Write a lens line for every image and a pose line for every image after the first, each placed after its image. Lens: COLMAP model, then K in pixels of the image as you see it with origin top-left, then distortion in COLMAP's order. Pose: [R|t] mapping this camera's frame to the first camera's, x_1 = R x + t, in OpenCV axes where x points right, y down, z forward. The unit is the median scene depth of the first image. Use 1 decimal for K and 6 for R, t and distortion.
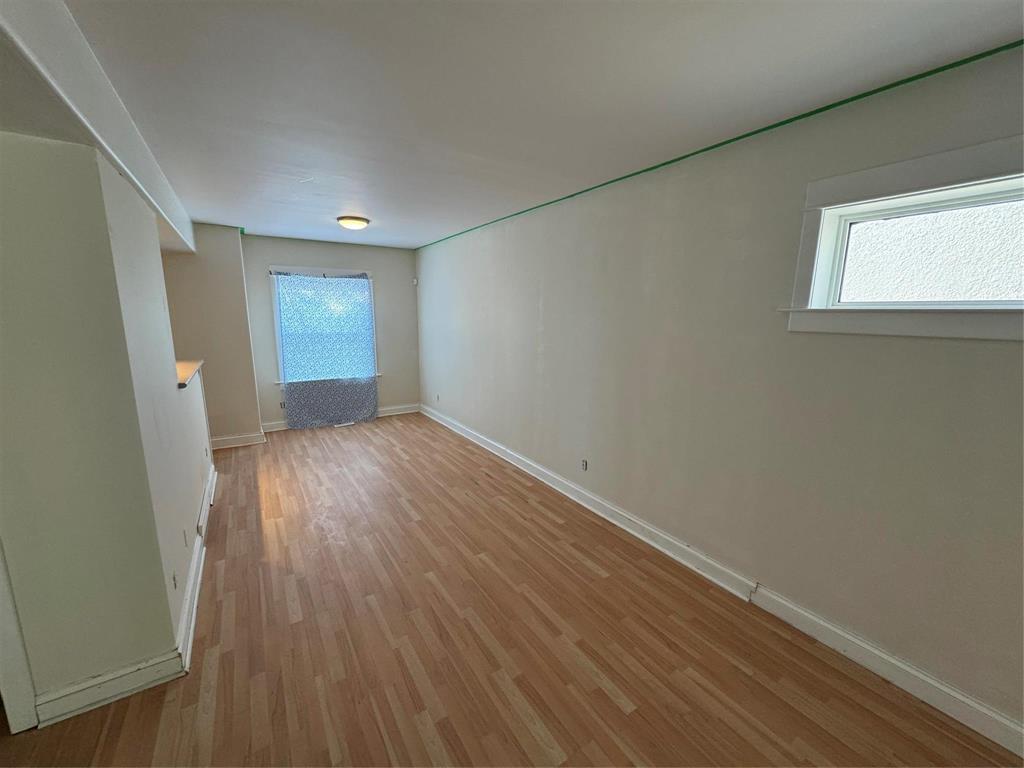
lens RADIAL K [[409.7, 0, 512.4], [0, 409.7, 384.5], [0, 0, 1]] dist [-0.001526, 0.000391]
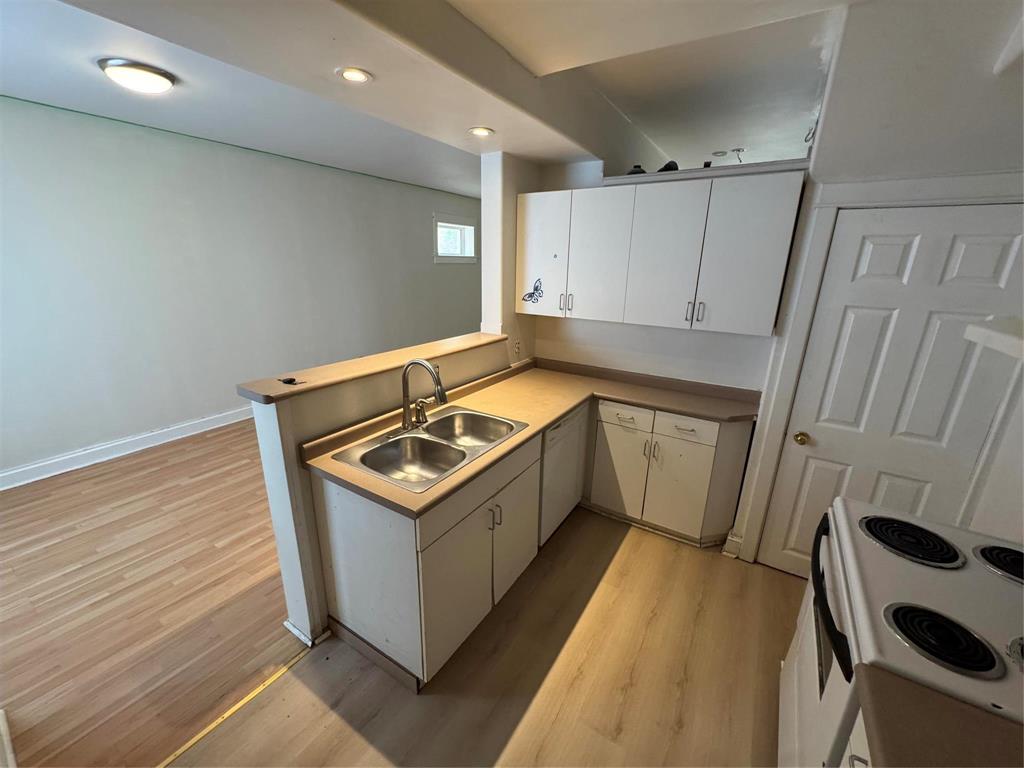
lens RADIAL K [[409.7, 0, 512.1], [0, 409.7, 384.1], [0, 0, 1]] dist [-0.001526, 0.000391]
pose [[-0.416176, -0.277241, 0.865988, -1.397486], [0.139306, 0.921700, 0.362025, -0.193115], [-0.898549, 0.271304, -0.344968, 1.046772]]
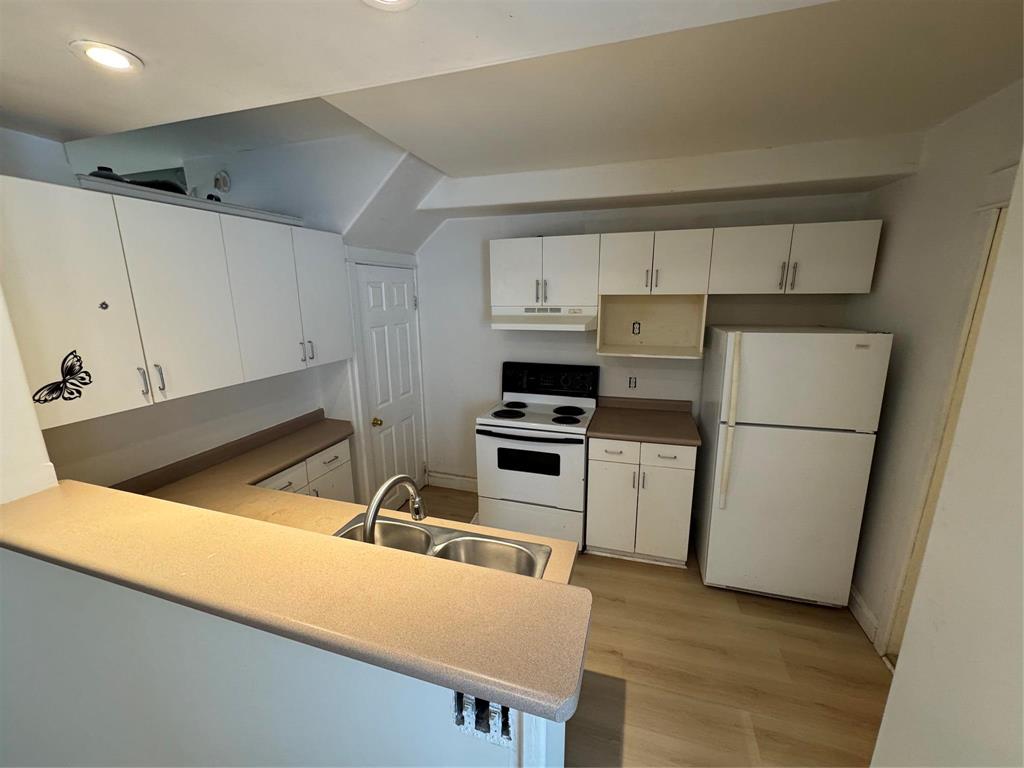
lens RADIAL K [[409.7, 0, 514.7], [0, 409.7, 384.1], [0, 0, 1]] dist [-0.001526, 0.000391]
pose [[-0.772462, 0.138459, -0.619784, -0.783893], [-0.112372, 0.930743, 0.347980, -0.241533], [0.625040, 0.338448, -0.703404, 1.223481]]
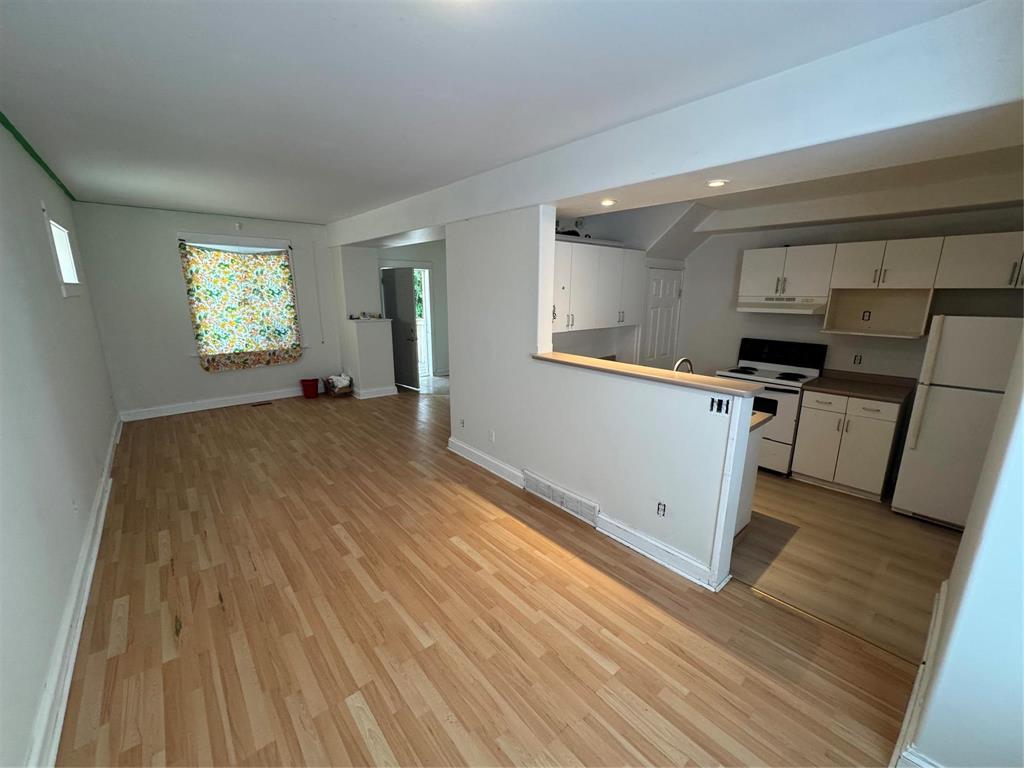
lens RADIAL K [[409.7, 0, 513.7], [0, 409.7, 382.5], [0, 0, 1]] dist [-0.001526, 0.000391]
pose [[-0.990162, 0.017319, -0.138852, -0.467971], [-0.038379, 0.920645, 0.388510, -0.299681], [0.134562, 0.390017, -0.910923, 1.649458]]
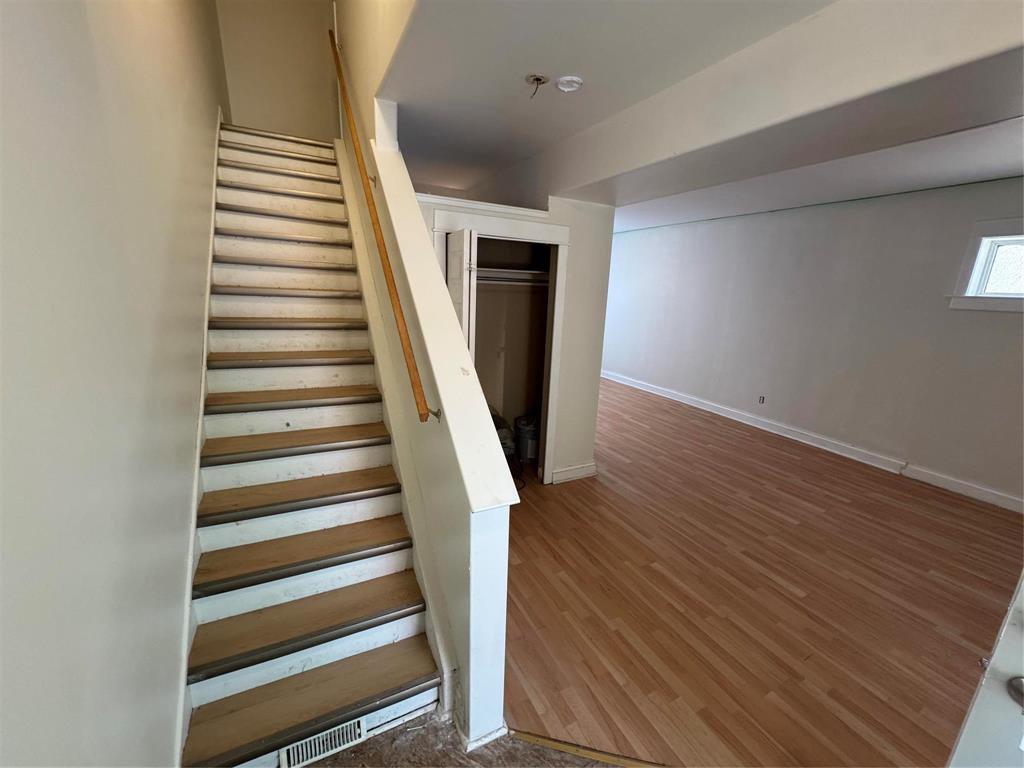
lens RADIAL K [[409.7, 0, 514.1], [0, 409.7, 385.3], [0, 0, 1]] dist [-0.001526, 0.000391]
pose [[0.994470, 0.053285, -0.090499, -0.566465], [-0.048165, 0.997163, 0.057851, 0.104132], [0.093325, -0.053172, 0.994215, -0.518595]]
